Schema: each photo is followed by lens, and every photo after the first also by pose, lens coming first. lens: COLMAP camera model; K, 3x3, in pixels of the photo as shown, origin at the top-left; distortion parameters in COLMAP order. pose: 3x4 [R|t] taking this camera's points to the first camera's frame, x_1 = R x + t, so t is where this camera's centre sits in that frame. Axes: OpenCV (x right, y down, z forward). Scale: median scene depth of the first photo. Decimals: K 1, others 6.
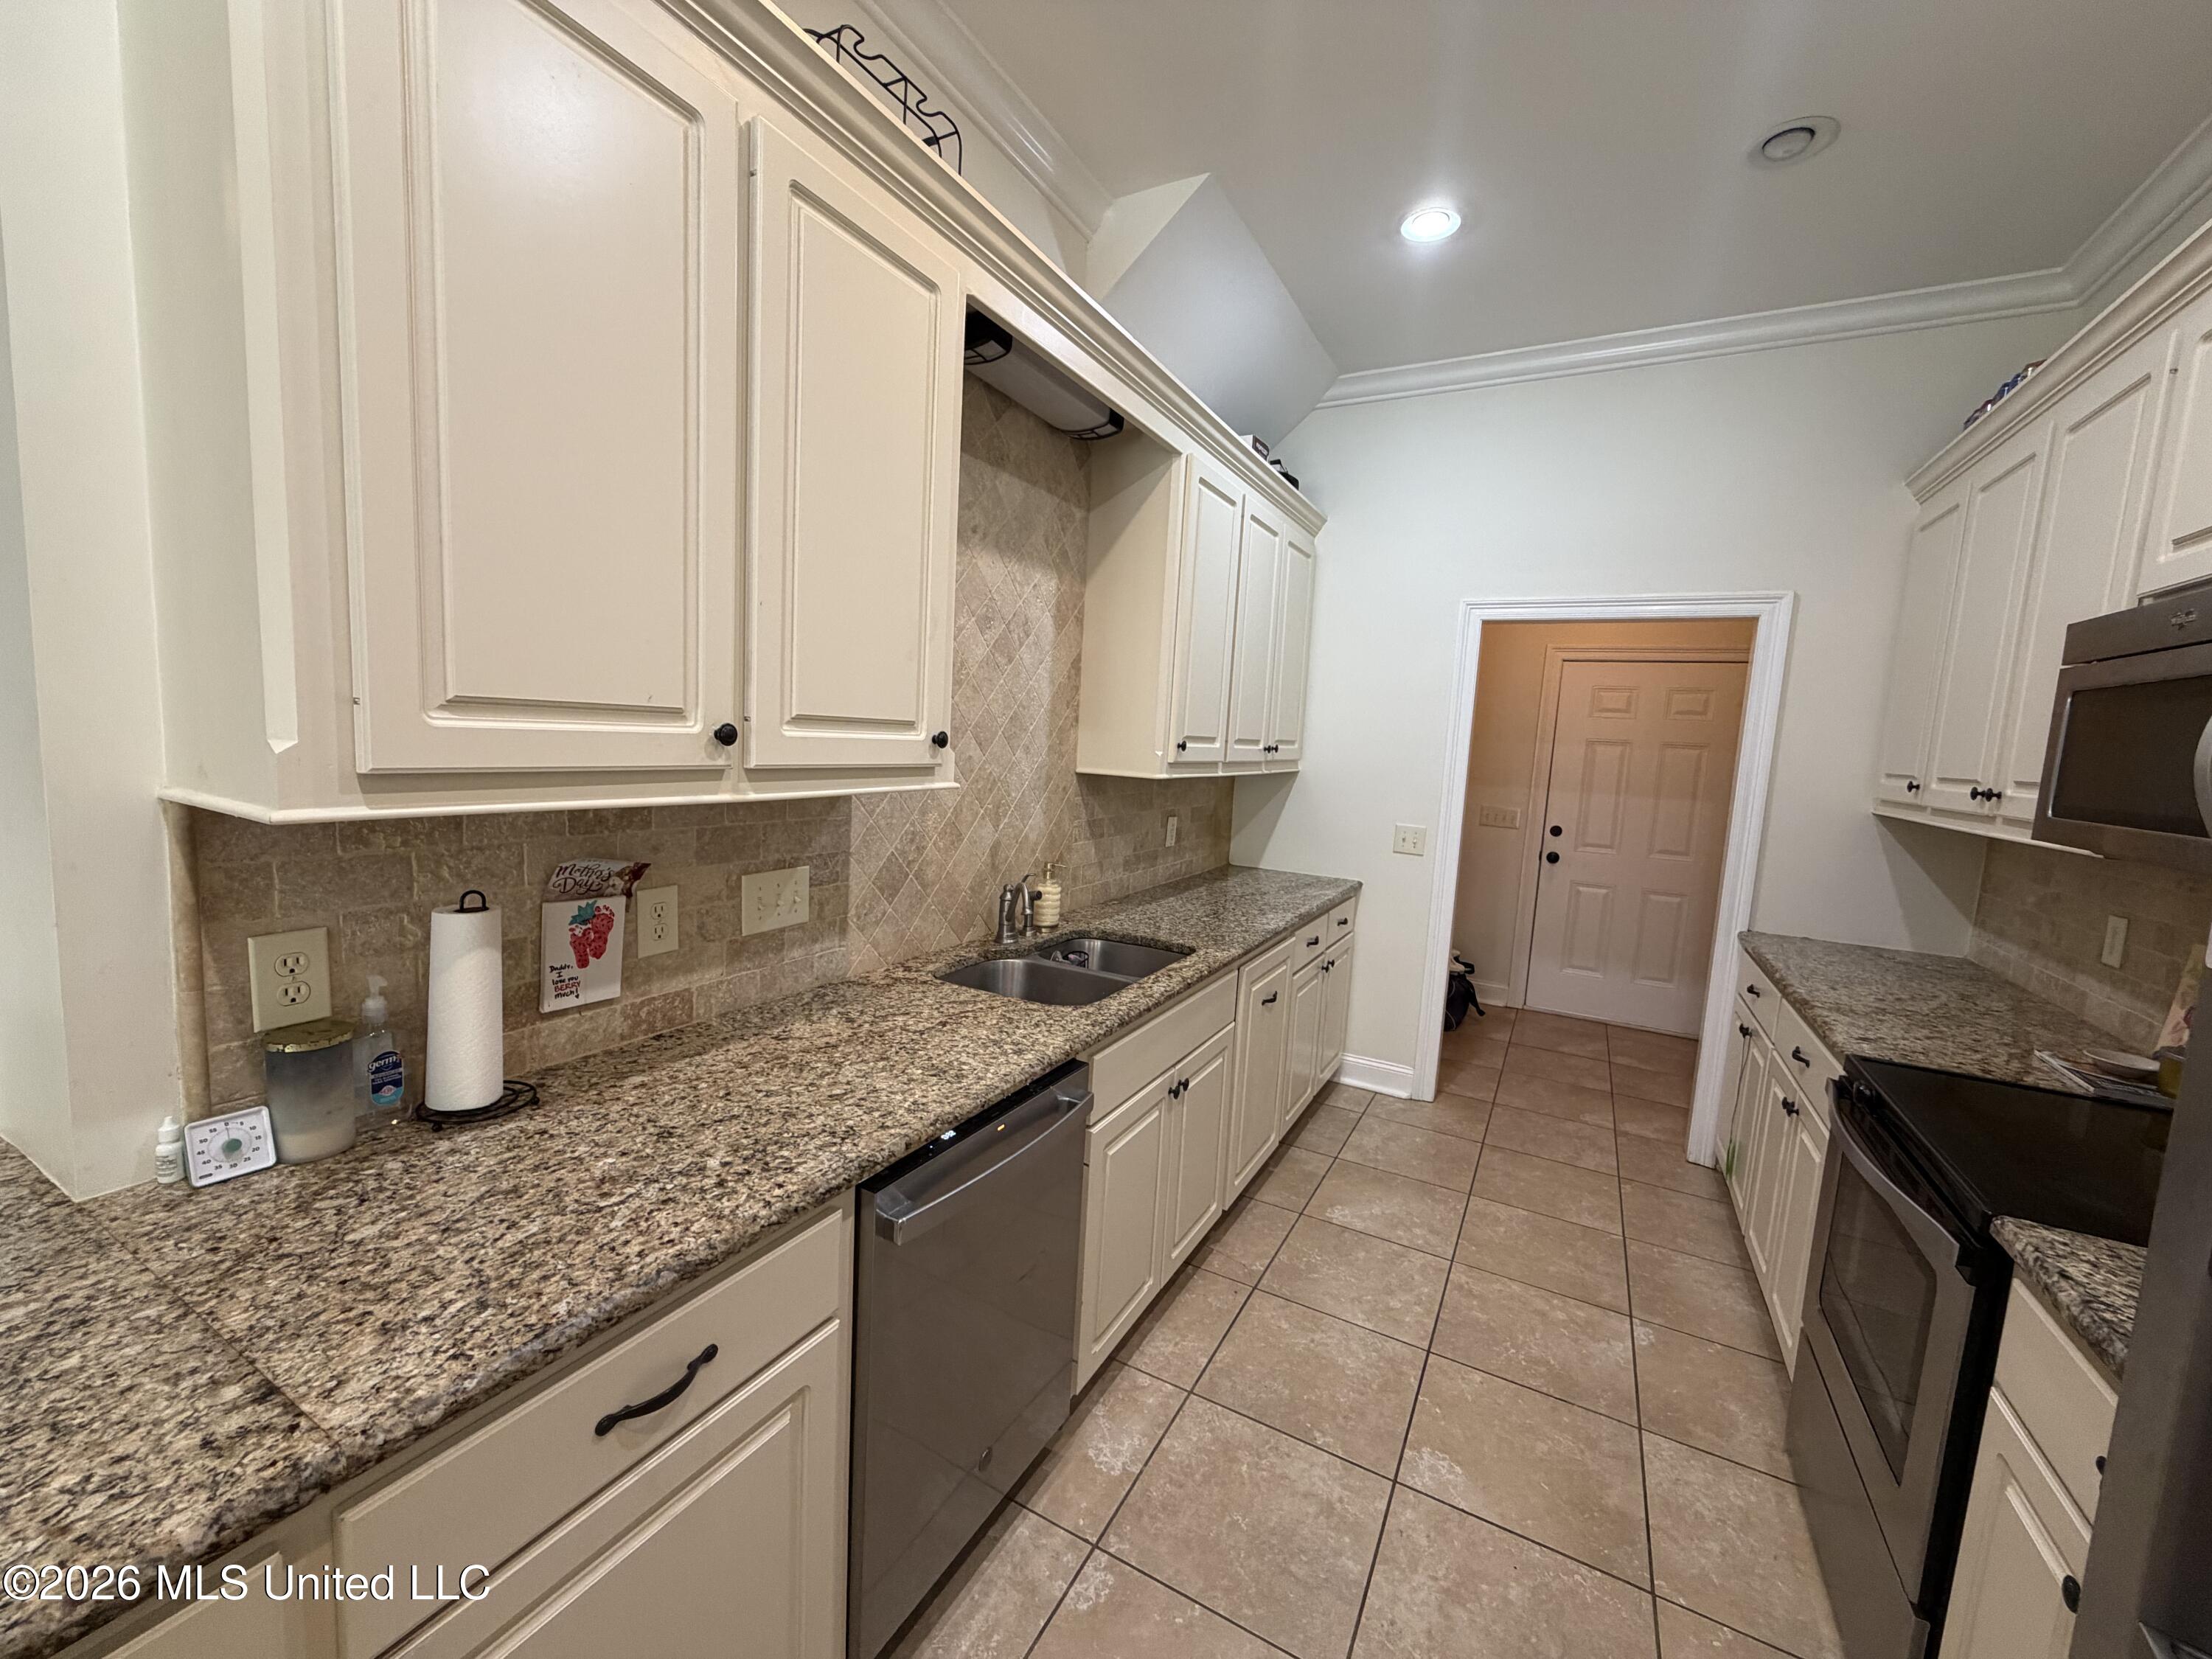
lens RADIAL K [[880.0, 0, 1096.6], [0, 880.0, 831.1], [0, 0, 1]] dist [0.001134, -0.000939]
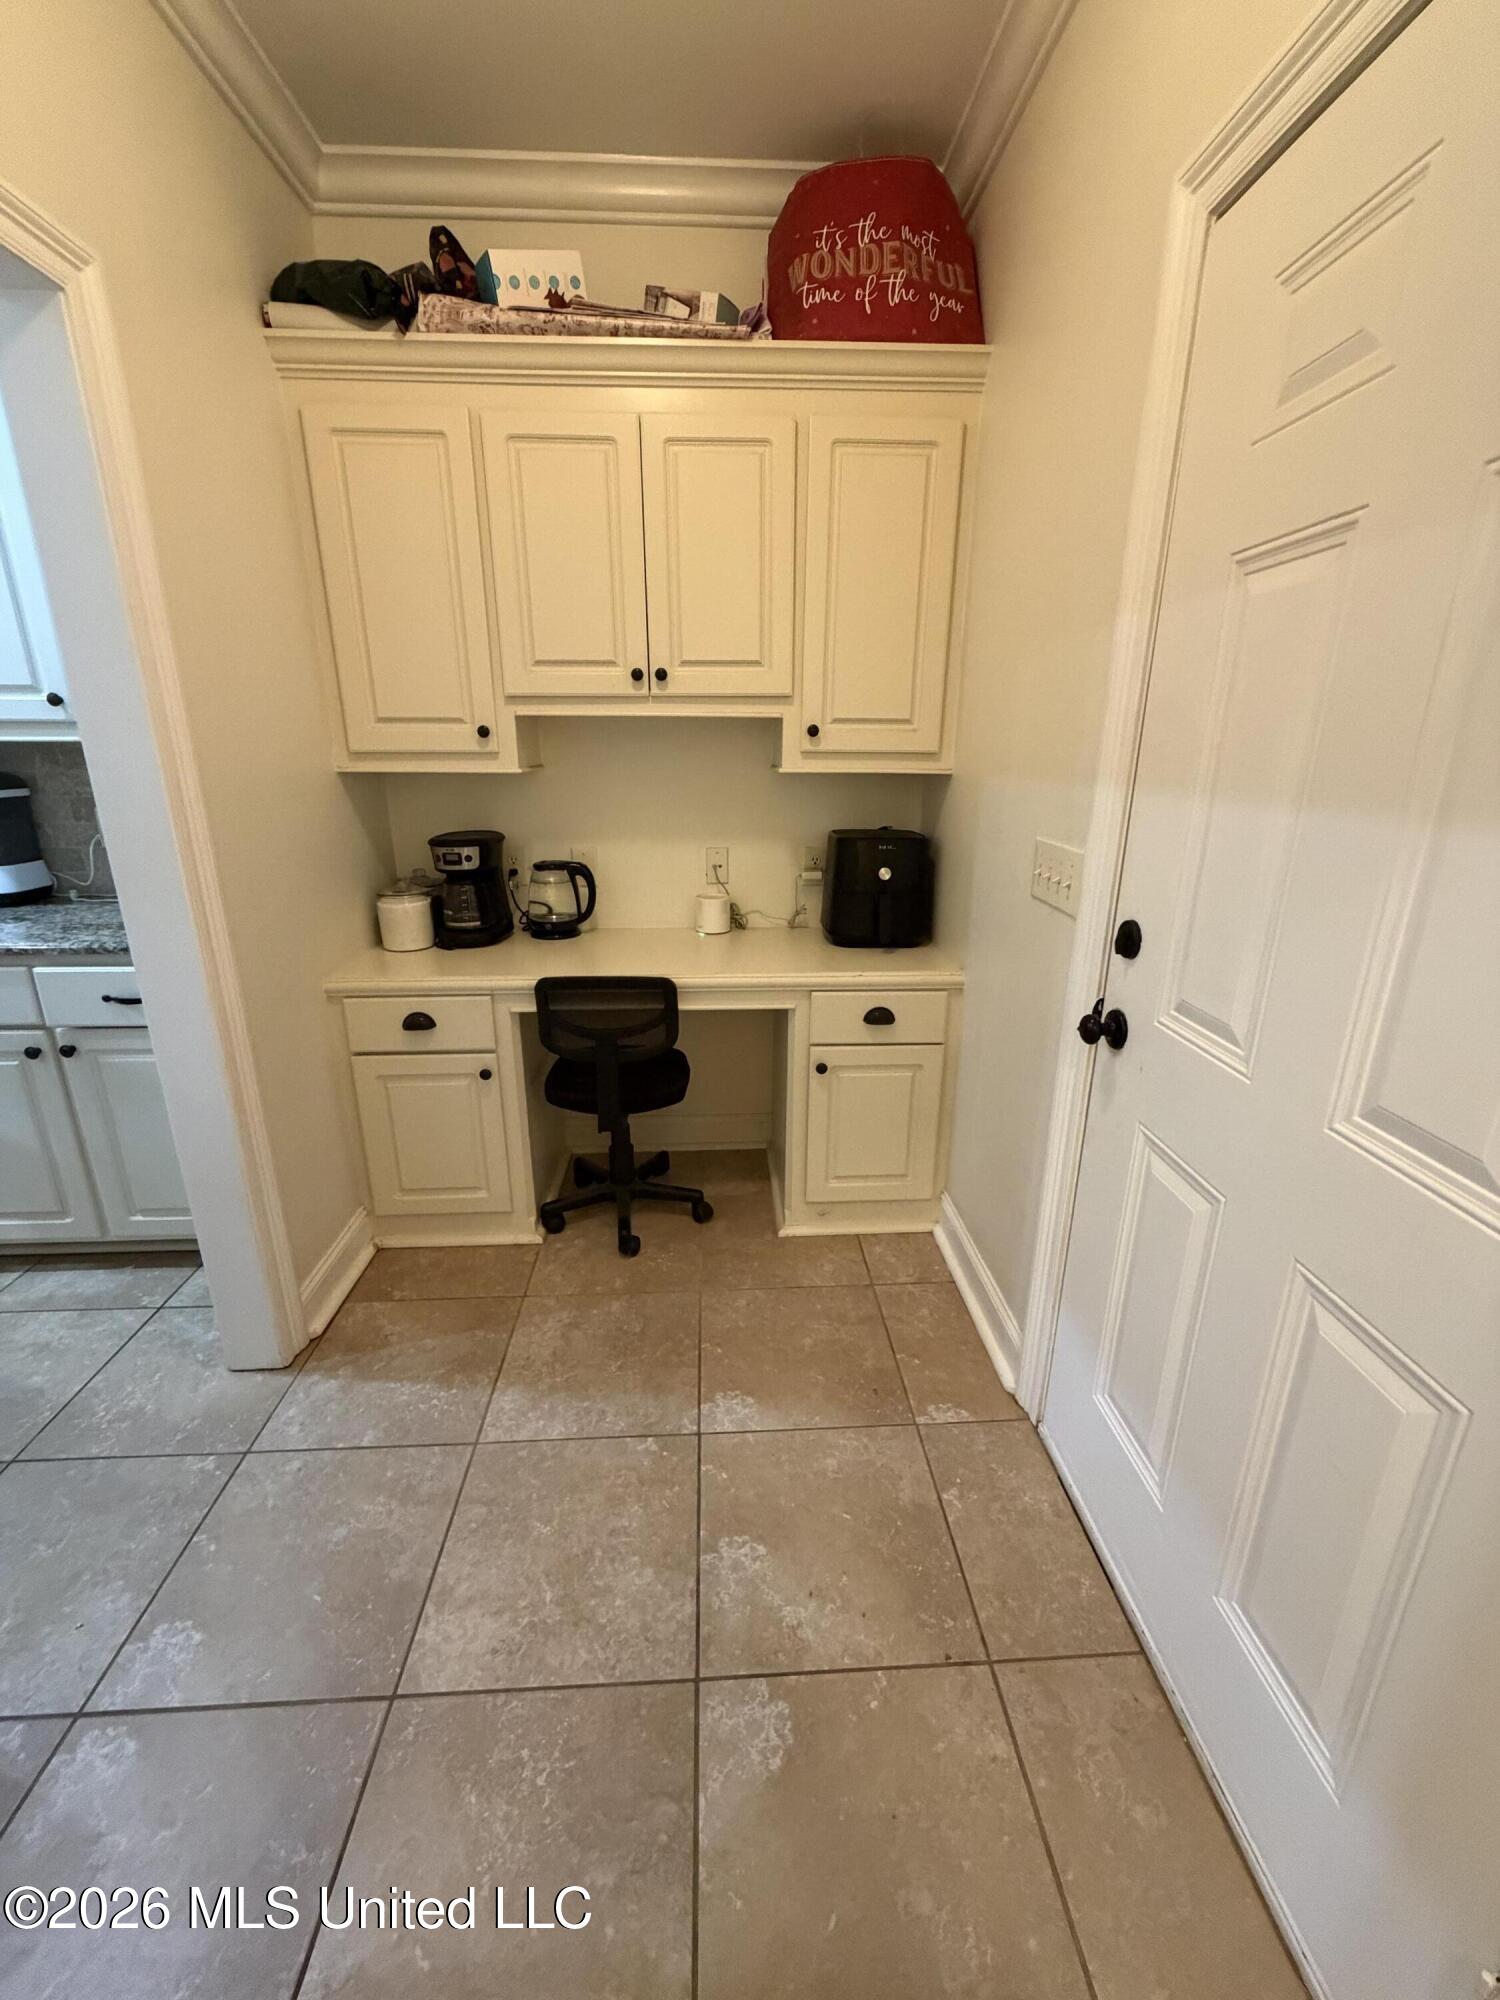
lens RADIAL K [[795.7, 0, 750.9], [0, 795.7, 991.7], [0, 0, 1]] dist [0.001134, -0.000939]
pose [[0.527788, 0.201349, -0.825166, 1.371360], [-0.074155, 0.978710, 0.191385, -0.047301], [0.846133, -0.039820, 0.531483, 1.556810]]
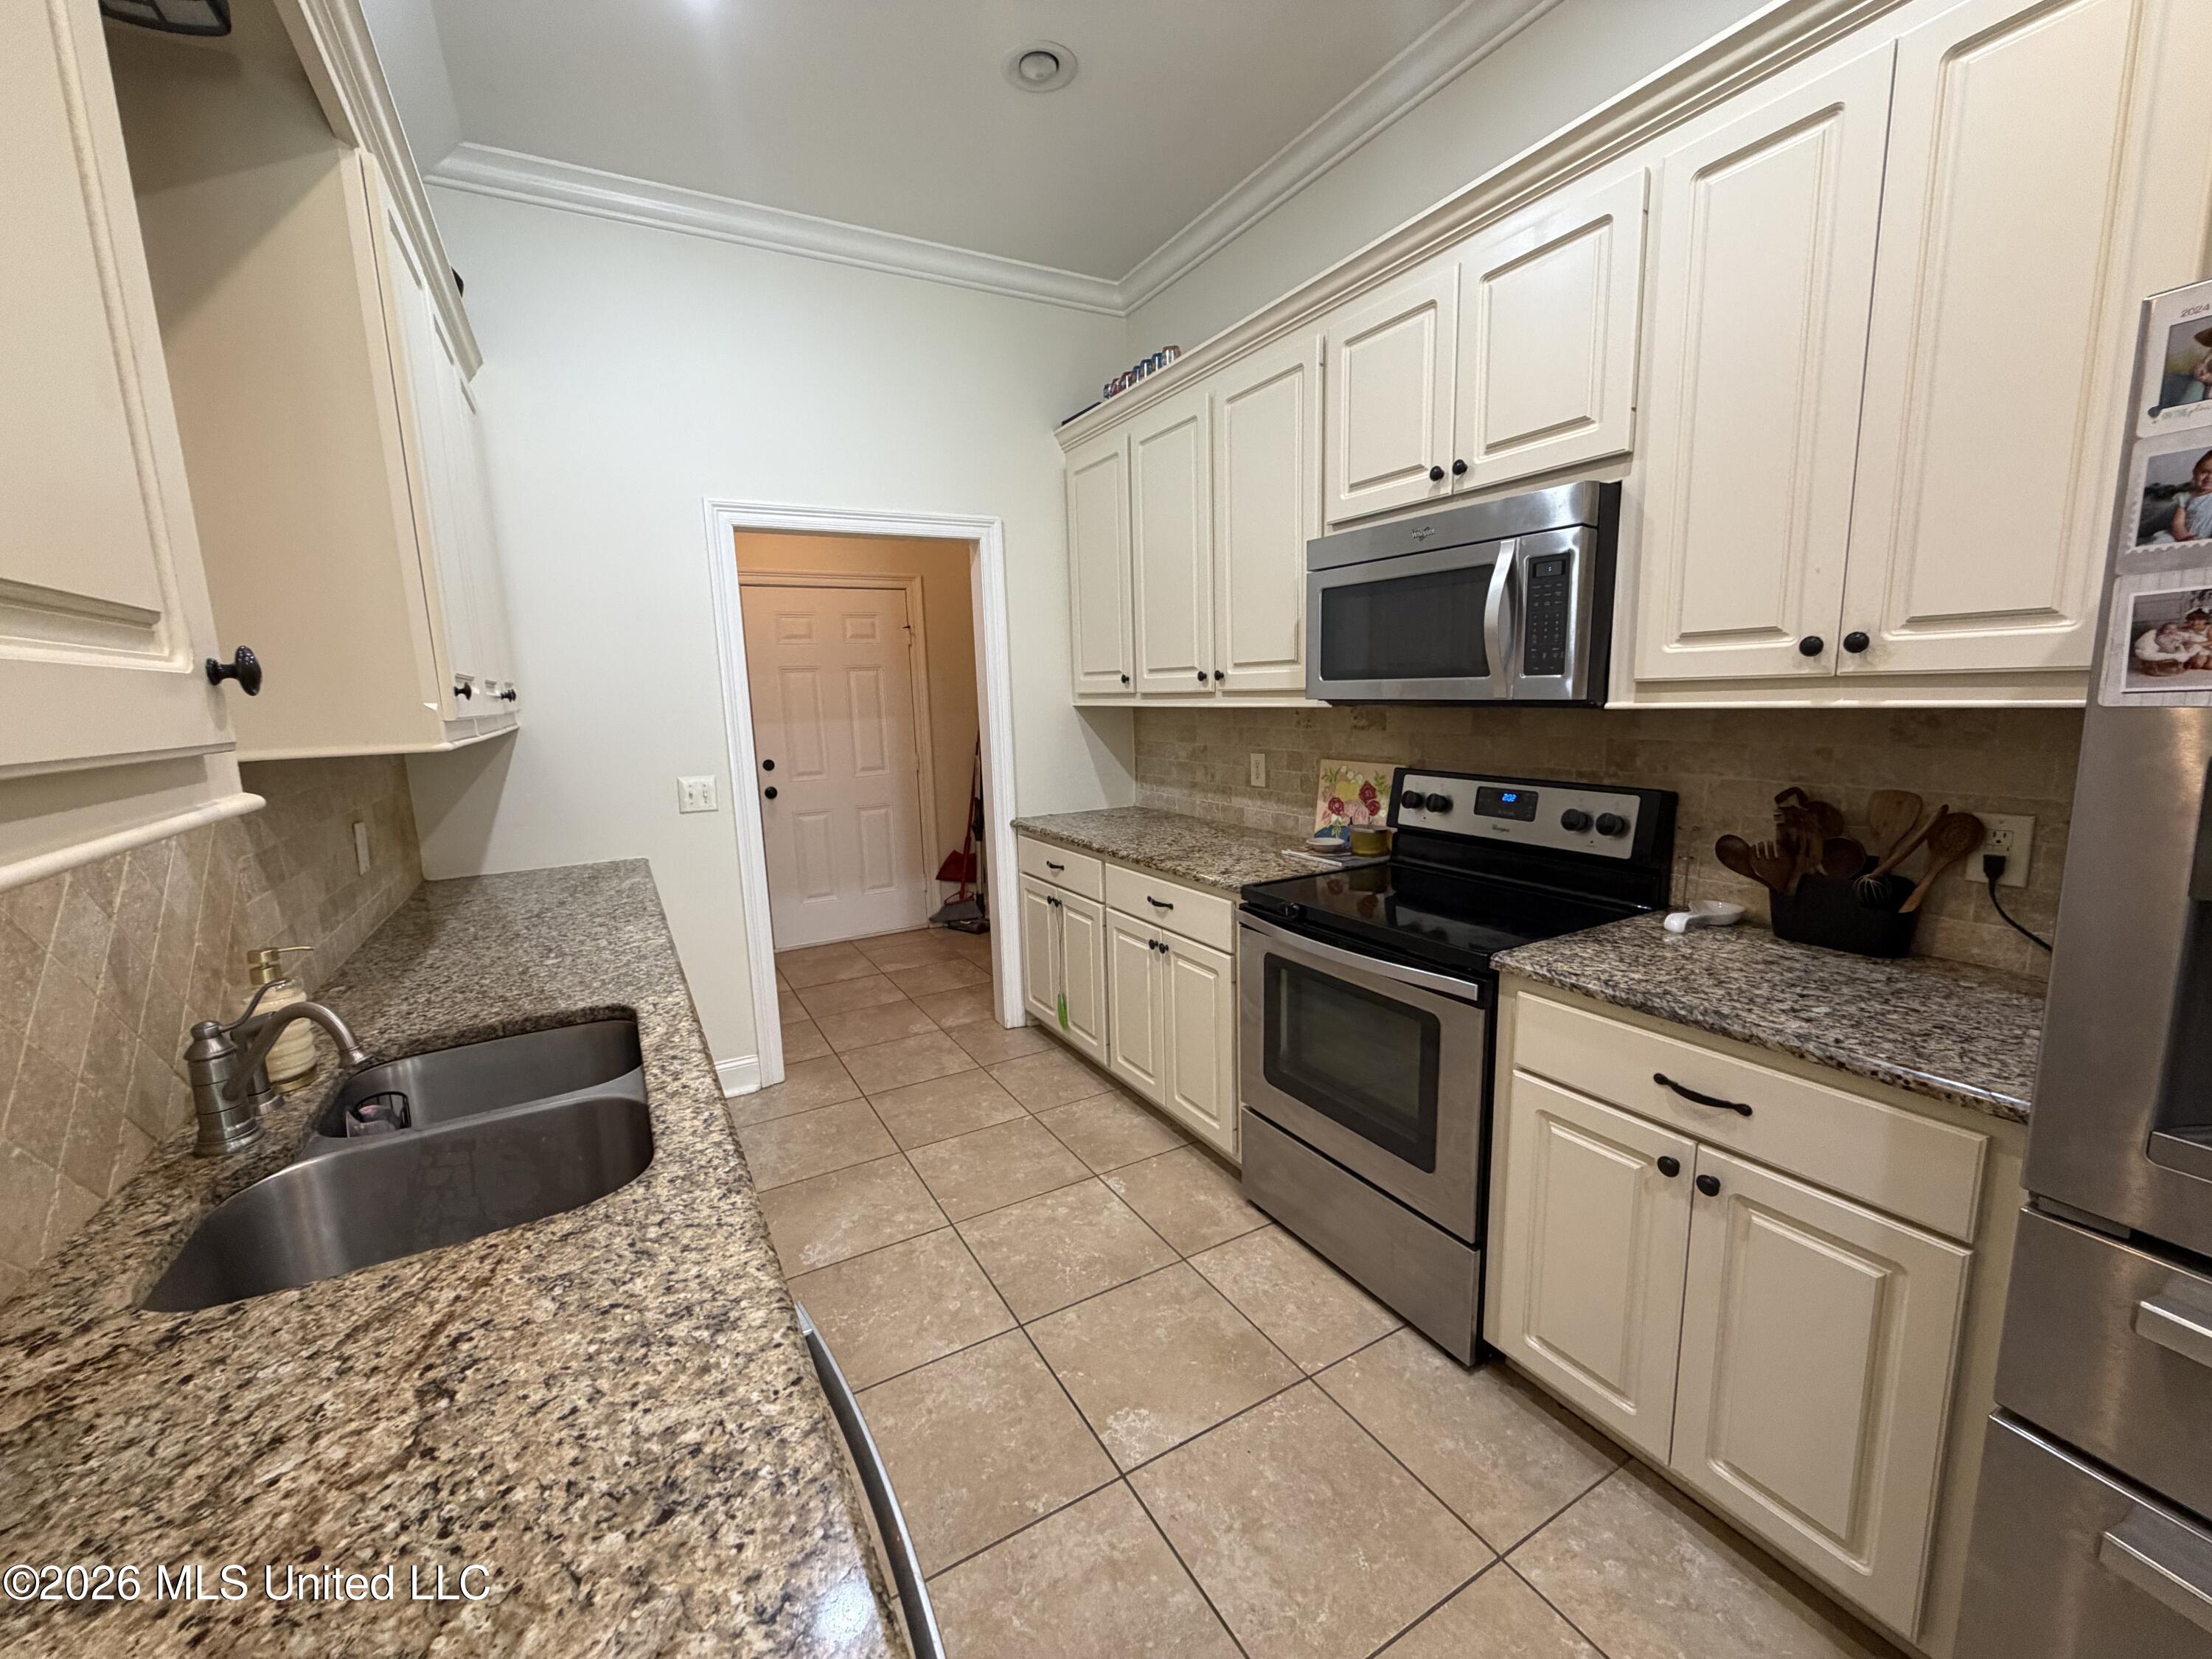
lens RADIAL K [[881.6, 0, 1096.6], [0, 881.6, 831.1], [0, 0, 1]] dist [0.000256, -0.000087]
pose [[0.523512, -0.205698, 0.826815, -0.207827], [0.155118, 0.977212, 0.144898, -0.027860], [-0.837779, 0.052398, 0.543489, 0.367046]]
